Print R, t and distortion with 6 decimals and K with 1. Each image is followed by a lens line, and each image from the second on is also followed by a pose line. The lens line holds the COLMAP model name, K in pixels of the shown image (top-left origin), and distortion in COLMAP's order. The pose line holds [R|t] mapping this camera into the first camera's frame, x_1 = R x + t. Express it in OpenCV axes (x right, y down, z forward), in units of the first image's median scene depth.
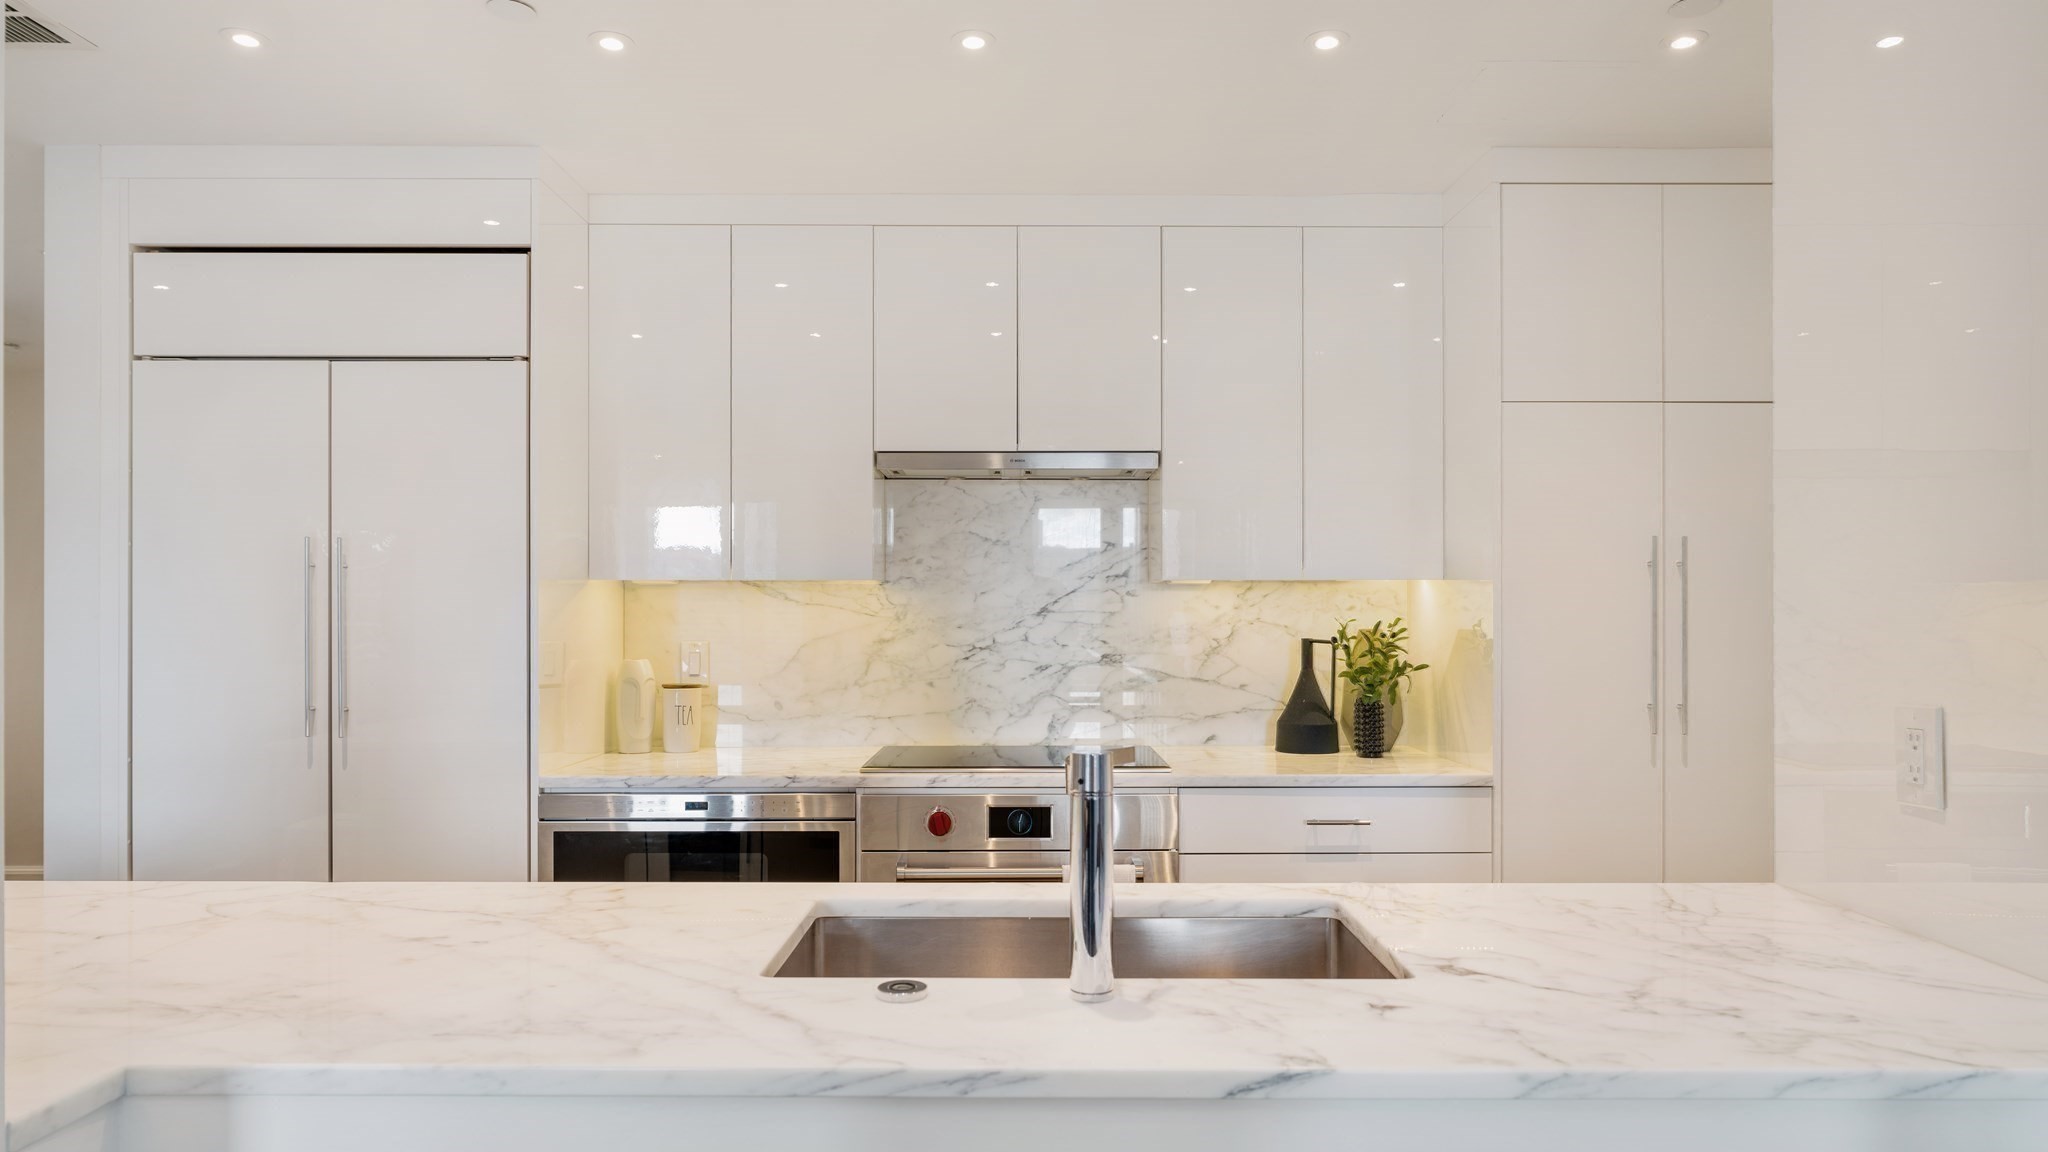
lens RADIAL K [[1284.0, 0, 1078.6], [0, 1284.0, 620.3], [0, 0, 1]] dist [-0.004868, -0.002932]
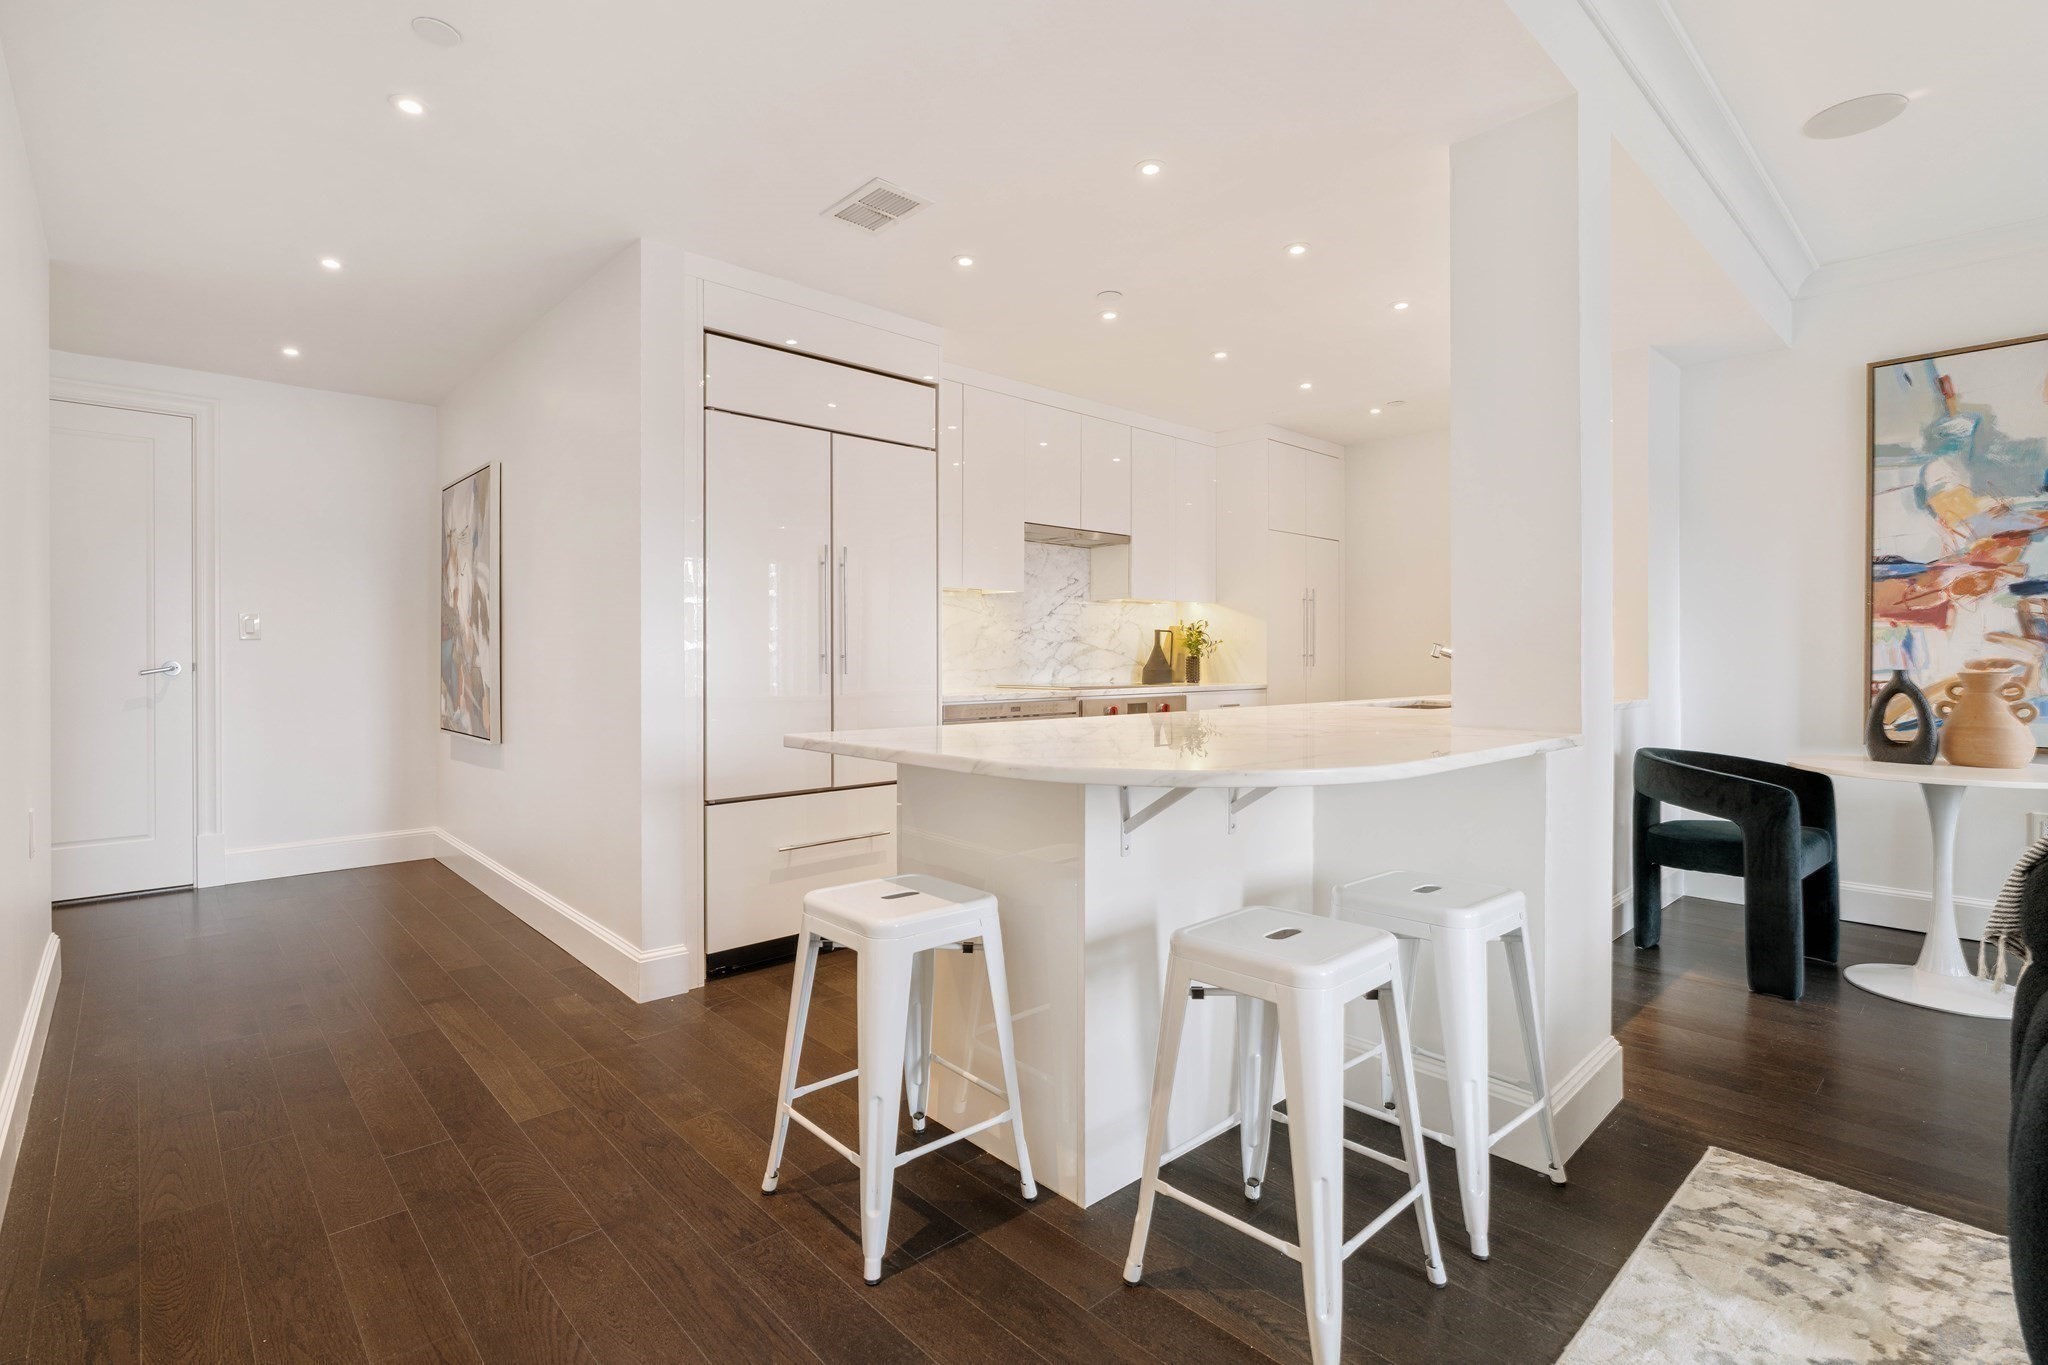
lens RADIAL K [[928.0, 0, 968.5], [0, 928.0, 655.1], [0, 0, 1]] dist [-0.013997, -0.000019]
pose [[0.762528, 0.003450, 0.646946, -1.067773], [-0.000376, 0.999988, -0.004889, 0.065016], [-0.646955, 0.003485, 0.762520, 0.034689]]
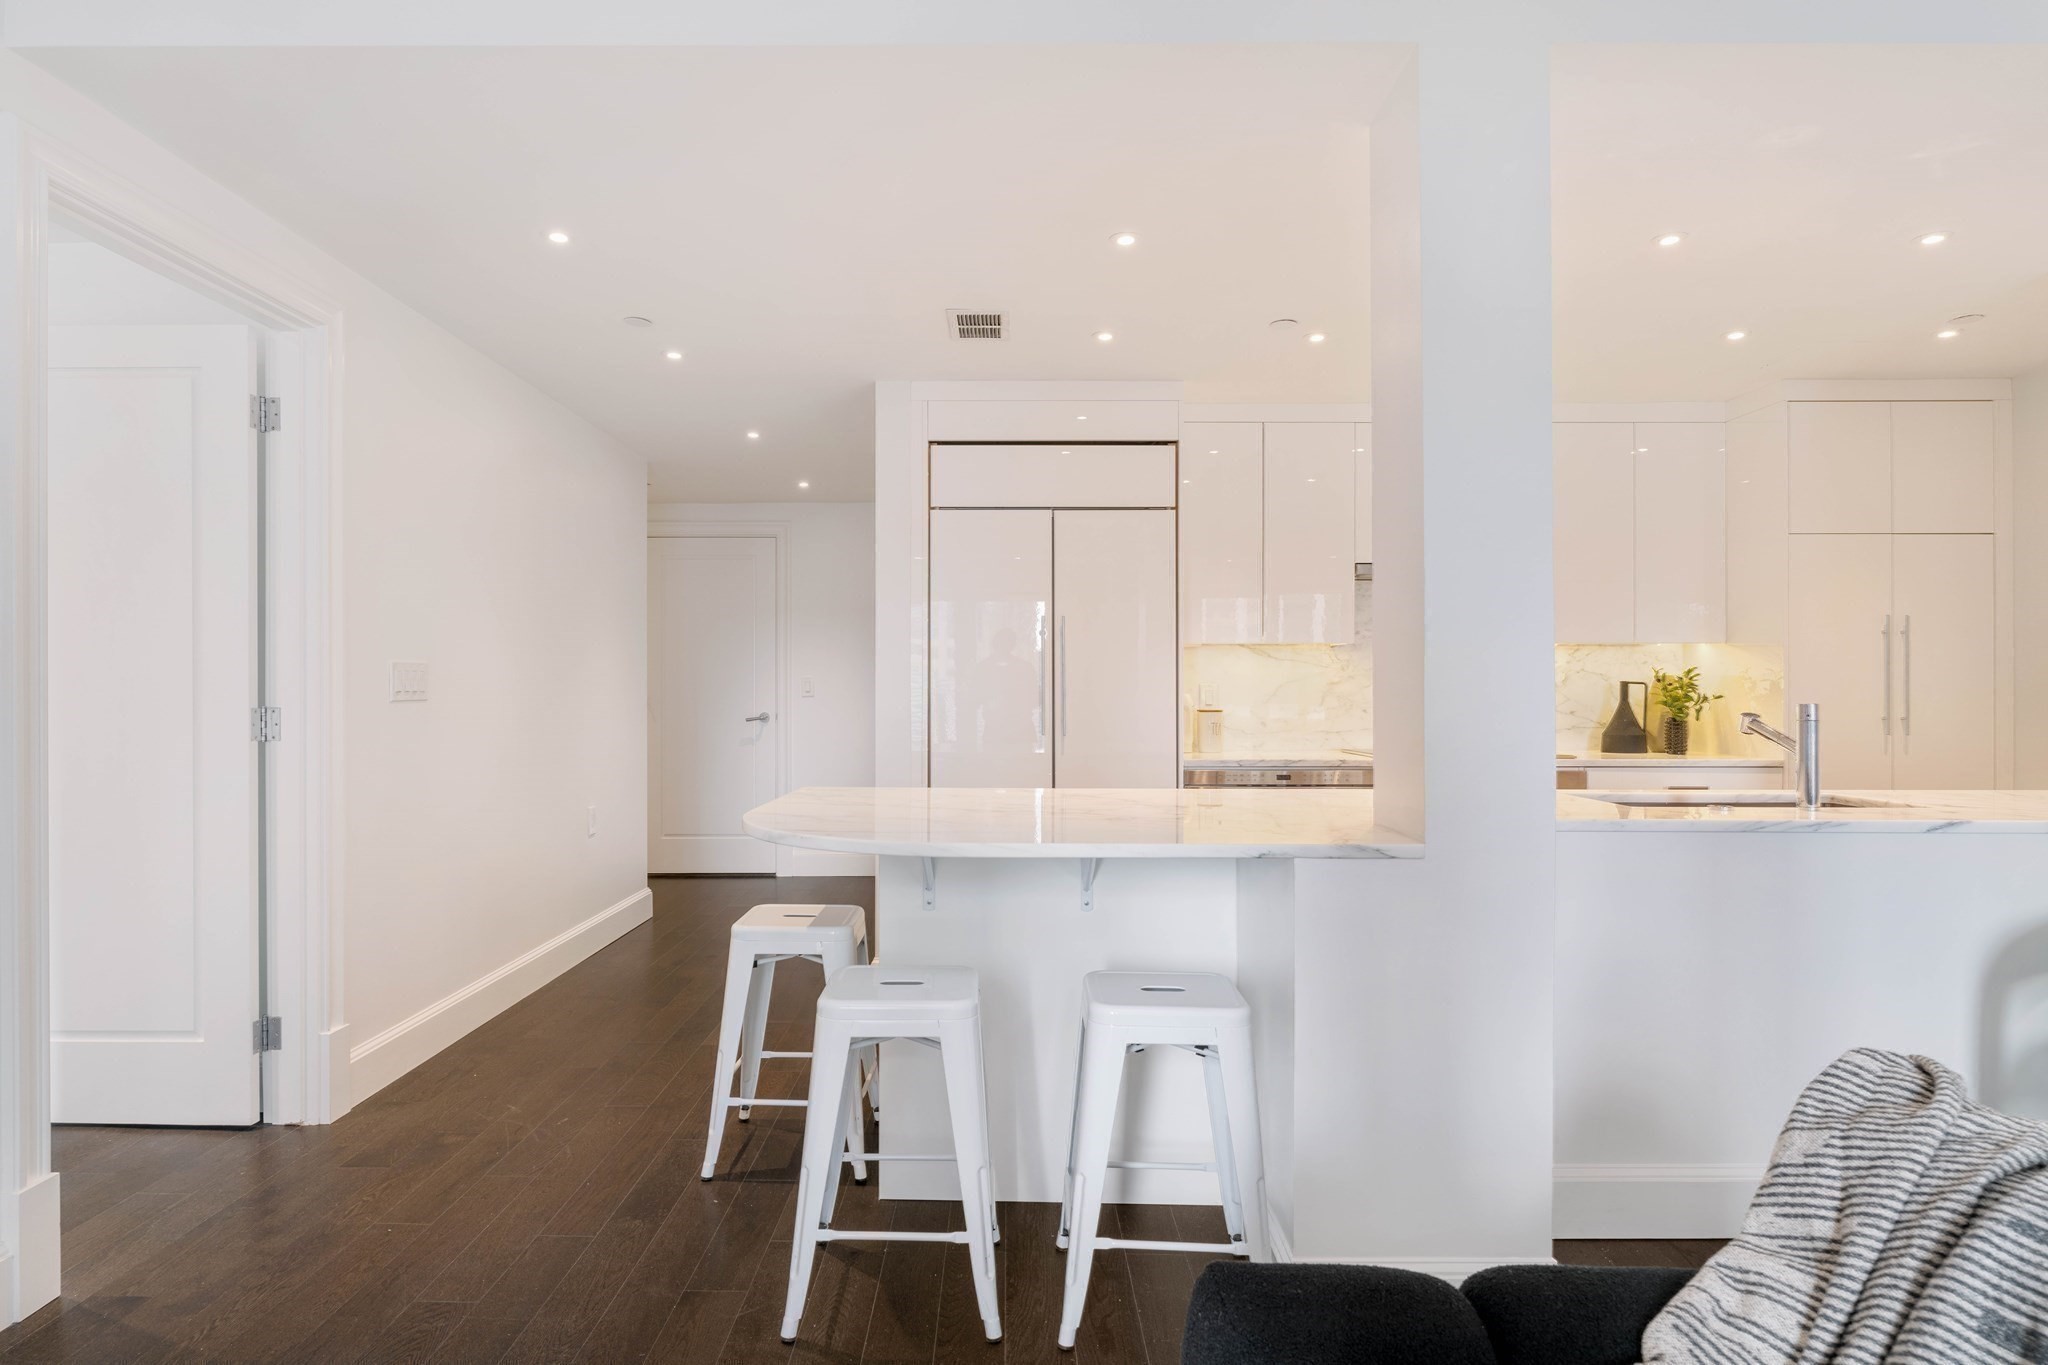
lens RADIAL K [[1098.6, 0, 1039.9], [0, 1098.6, 692.9], [0, 0, 1]] dist [0.000527, 0.000066]
pose [[0.999146, 0.002153, -0.041255, -0.490311], [-0.002211, 0.999997, -0.001362, 0.032800], [0.041252, 0.001452, 0.999148, -0.380621]]
